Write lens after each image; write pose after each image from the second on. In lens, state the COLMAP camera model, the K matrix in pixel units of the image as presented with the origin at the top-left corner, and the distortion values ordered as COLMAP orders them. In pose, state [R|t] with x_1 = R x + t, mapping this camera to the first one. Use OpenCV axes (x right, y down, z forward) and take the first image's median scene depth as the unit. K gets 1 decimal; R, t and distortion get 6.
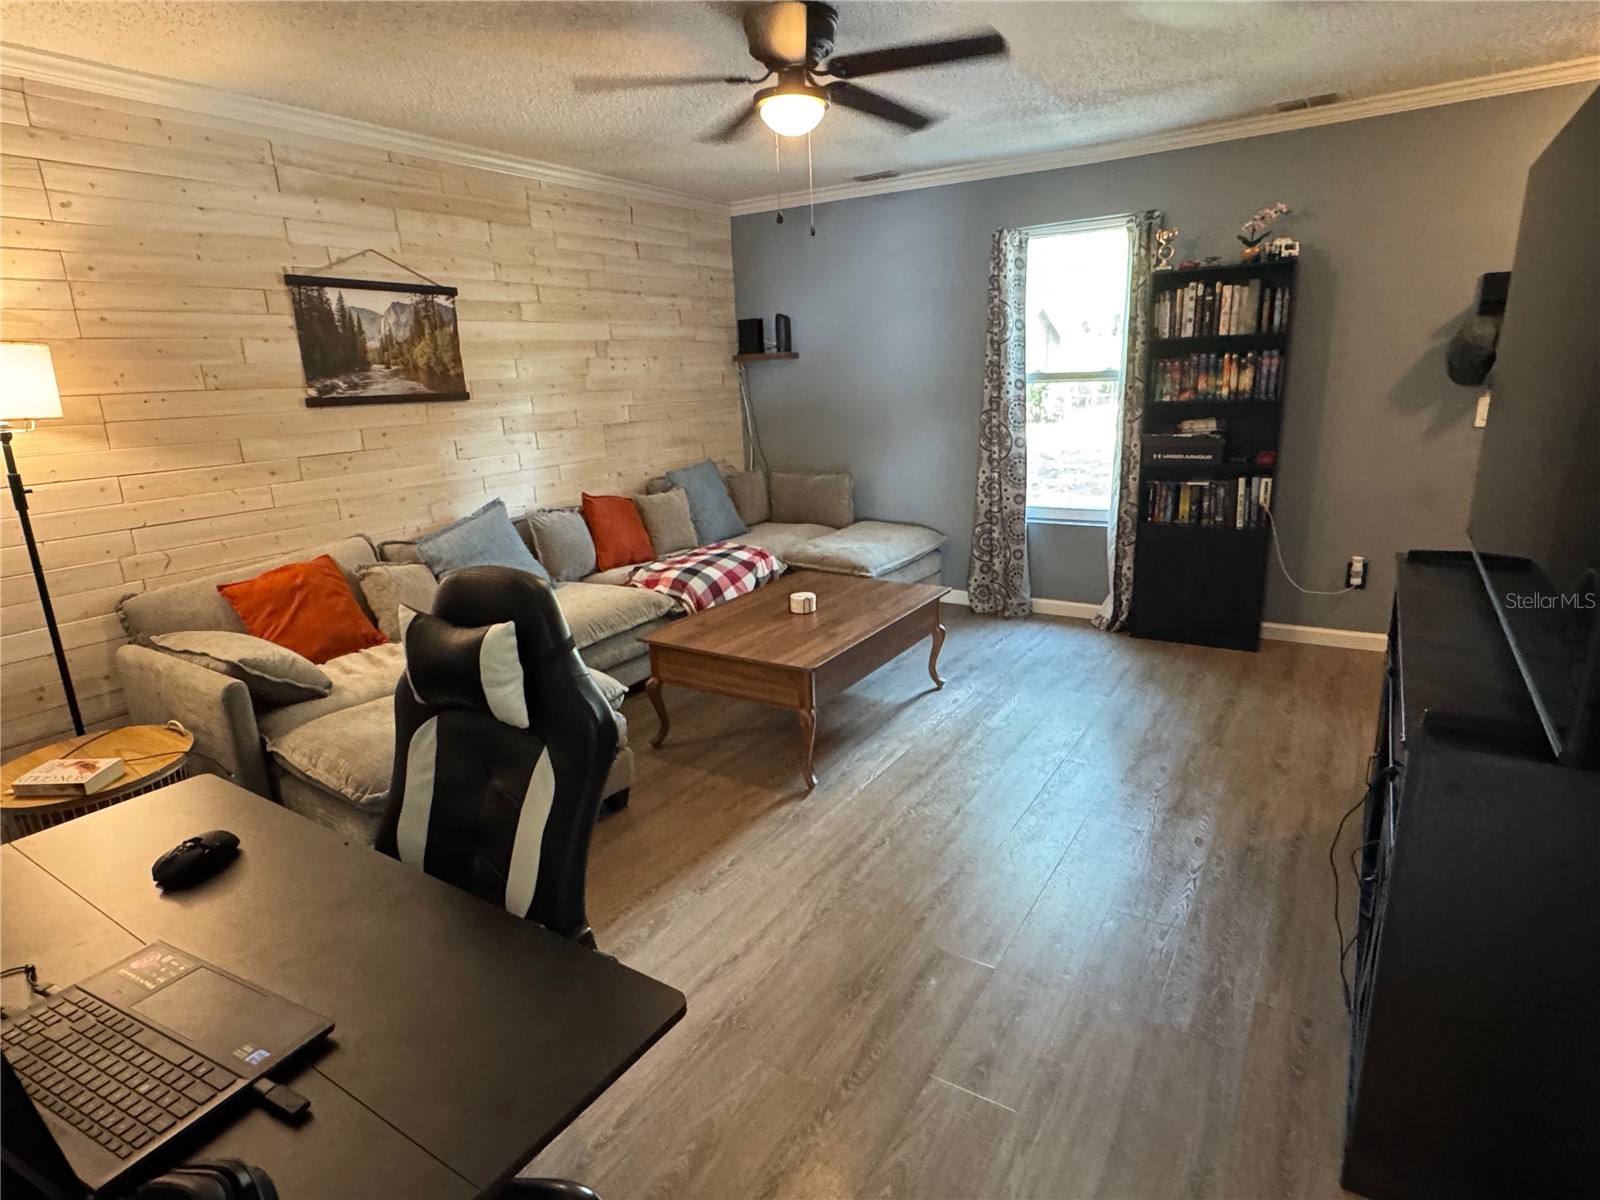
lens RADIAL K [[876.1, 0, 800.0], [0, 876.1, 600.0], [0, 0, 1]] dist [0.000763, 0.001899]
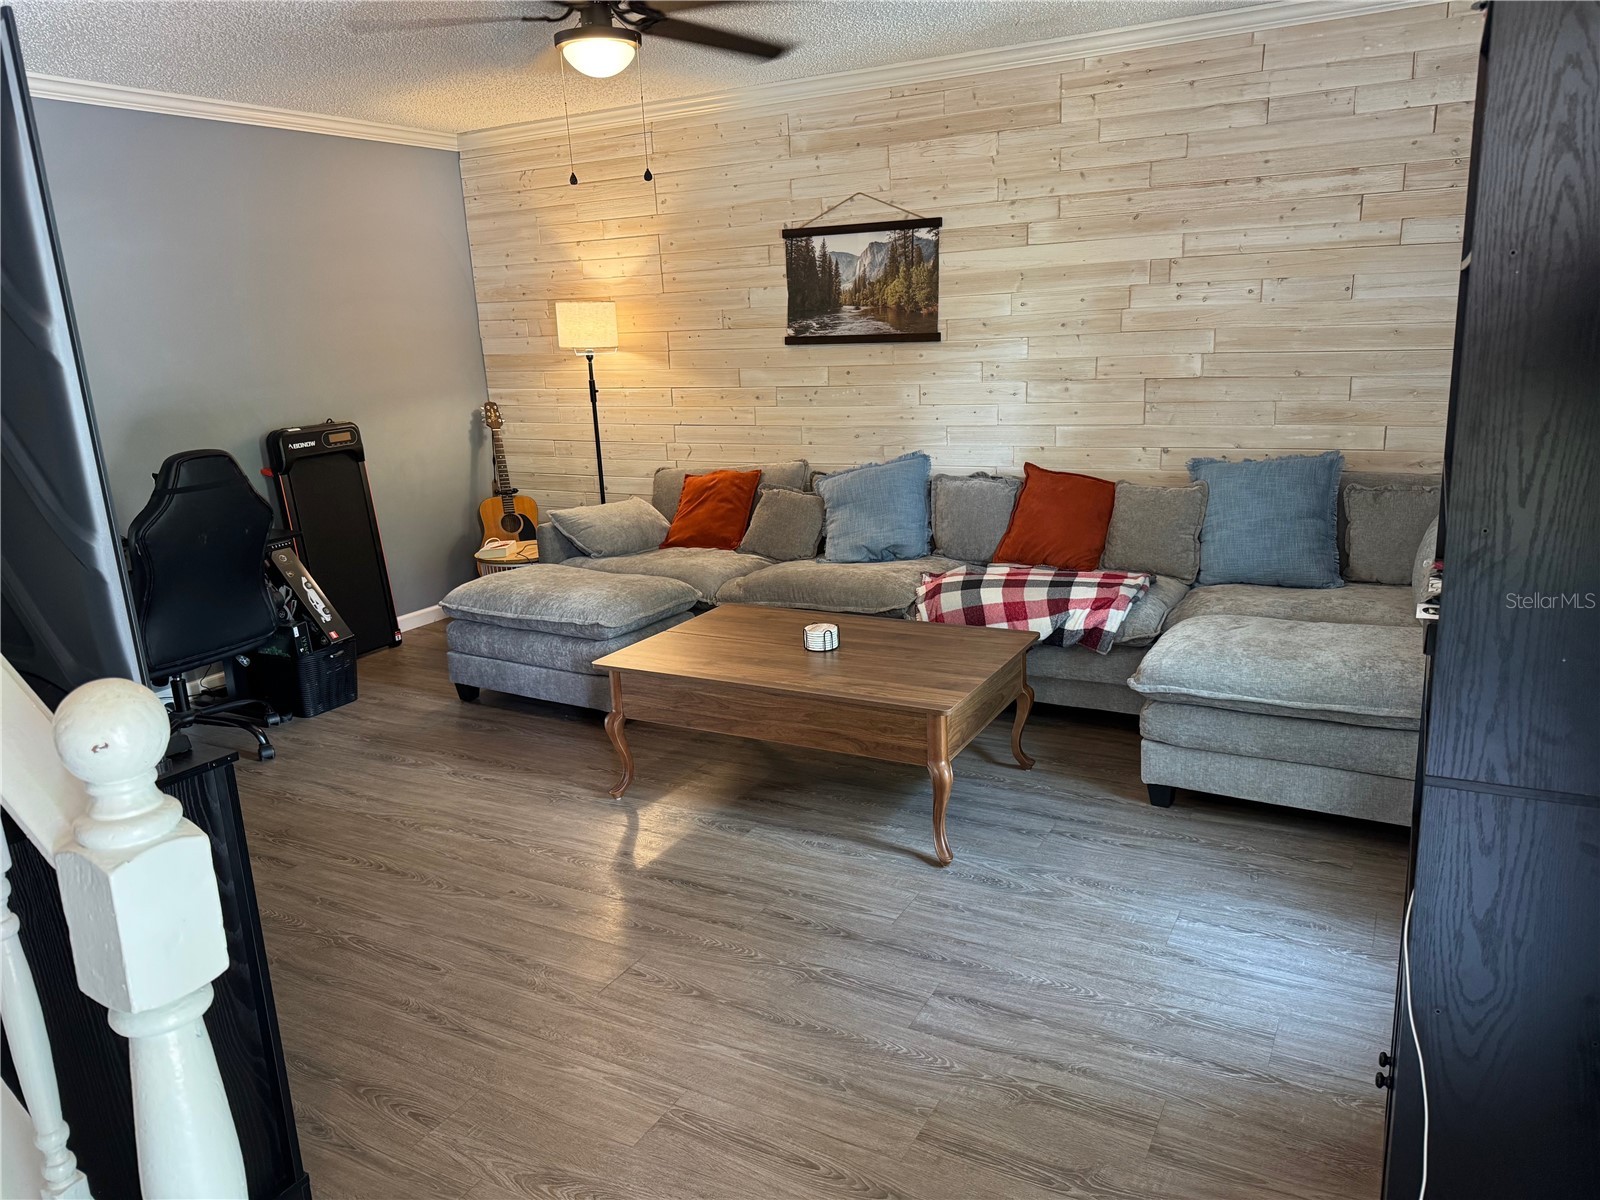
lens RADIAL K [[1134.1, 0, 800.0], [0, 1134.1, 600.0], [0, 0, 1]] dist [0.194802, -0.414113]
pose [[0.062862, 0.271676, -0.960334, 0.915577], [-0.216124, 0.943109, 0.252656, -0.264378], [0.974340, 0.191669, 0.118001, 0.828778]]
